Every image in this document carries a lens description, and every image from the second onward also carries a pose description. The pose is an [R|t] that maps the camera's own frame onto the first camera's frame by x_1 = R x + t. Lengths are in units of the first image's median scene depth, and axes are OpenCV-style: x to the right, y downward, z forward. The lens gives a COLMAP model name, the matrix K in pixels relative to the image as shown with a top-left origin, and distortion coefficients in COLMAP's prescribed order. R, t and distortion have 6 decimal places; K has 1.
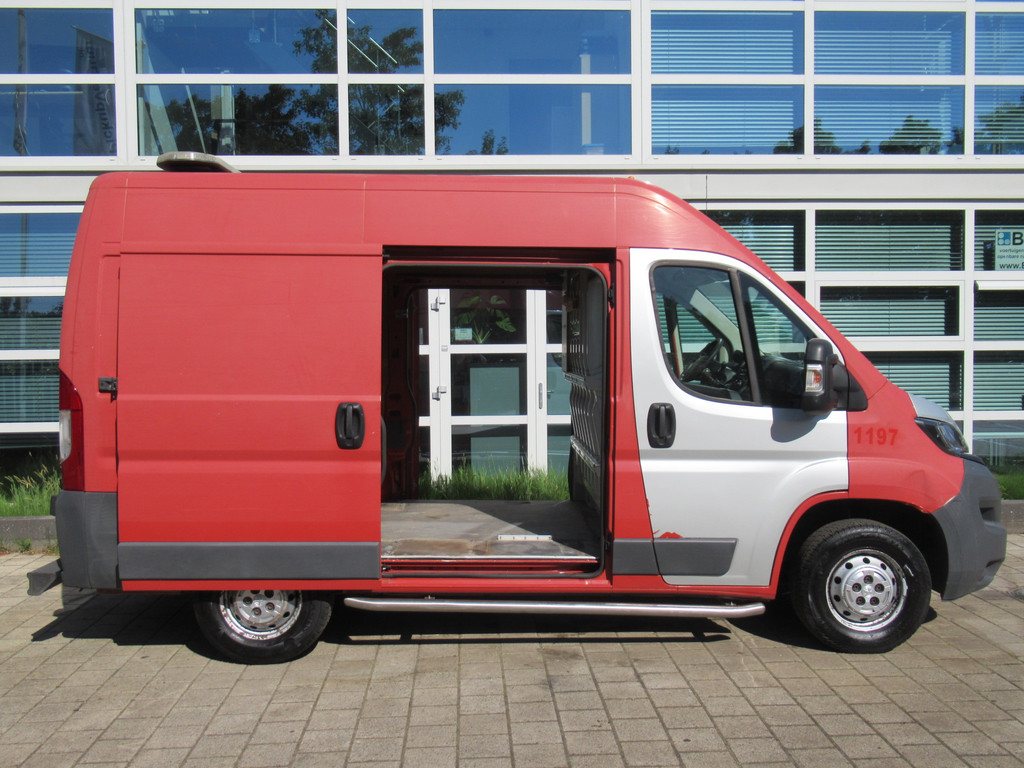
lens RADIAL K [[929.1, 0, 522.6], [0, 929.1, 386.7], [0, 0, 1]] dist [-0.000241, 0.005515]
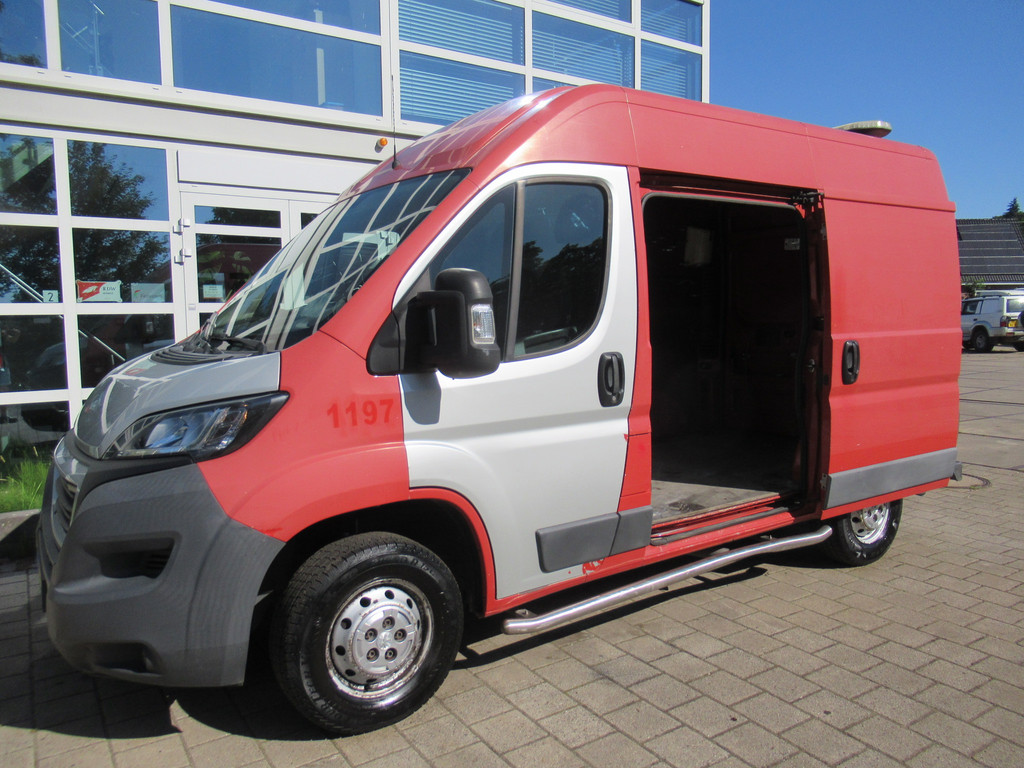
lens RADIAL K [[747.5, 0, 509.5], [0, 747.5, 382.1], [0, 0, 1]] dist [0.003991, 0.004433]
pose [[0.863902, -0.042590, 0.501856, -0.363605], [0.021901, 0.998652, 0.047050, 0.008815], [-0.503184, -0.029656, 0.863671, 0.420184]]
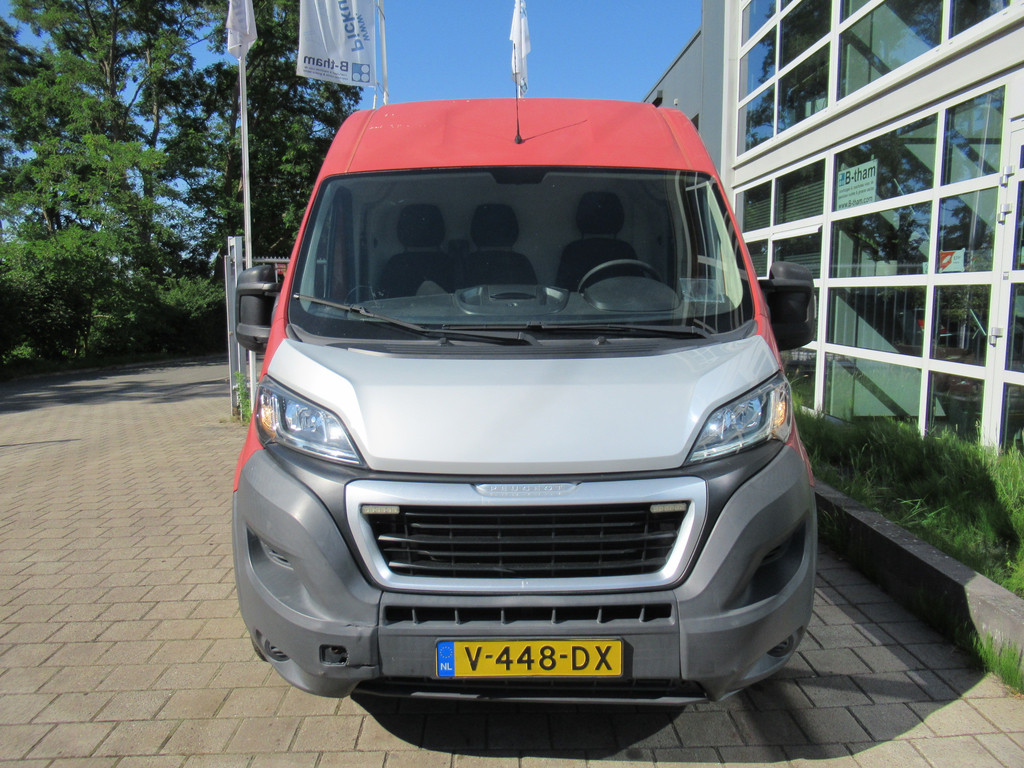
lens RADIAL K [[747.5, 0, 509.5], [0, 747.5, 382.1], [0, 0, 1]] dist [0.003991, 0.004433]
pose [[-0.010415, 0.128095, -0.991707, 1.014304], [-0.030310, 0.991265, 0.128356, -0.042912], [0.999486, 0.031396, -0.006442, 1.219435]]
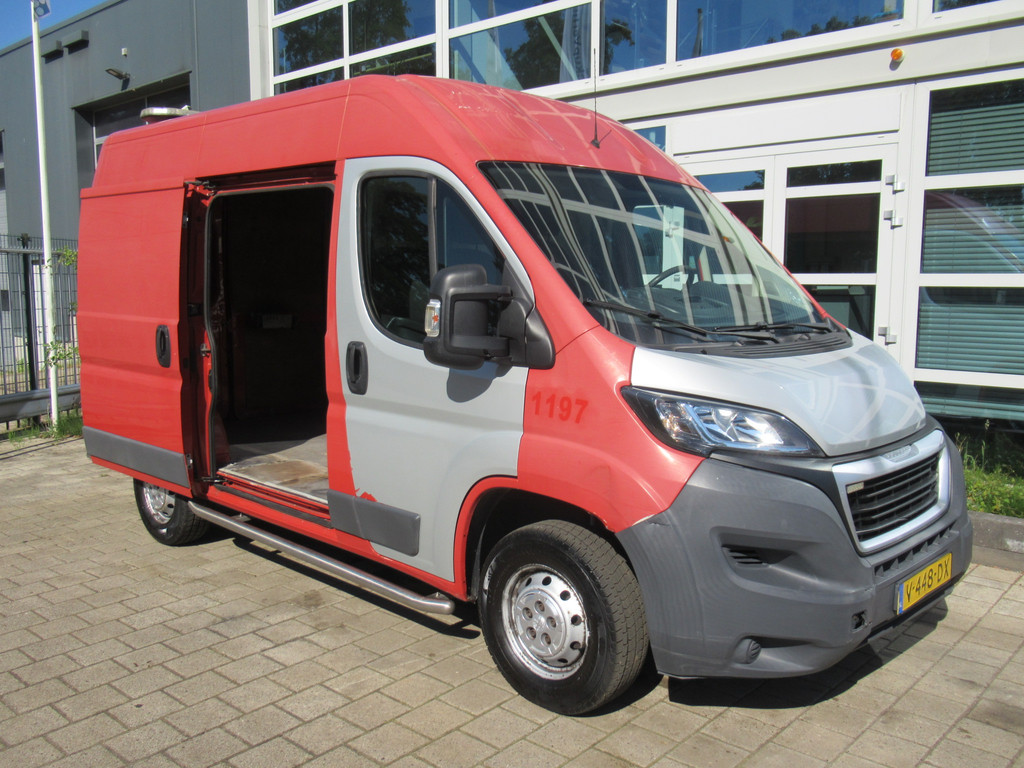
lens RADIAL K [[886.3, 0, 507.0], [0, 886.3, 383.1], [0, 0, 1]] dist [0.016512, -0.013448]
pose [[0.721207, 0.088455, -0.687049, 0.808336], [-0.037562, 0.995348, 0.088718, -0.021534], [0.691701, -0.038177, 0.721174, 0.504159]]
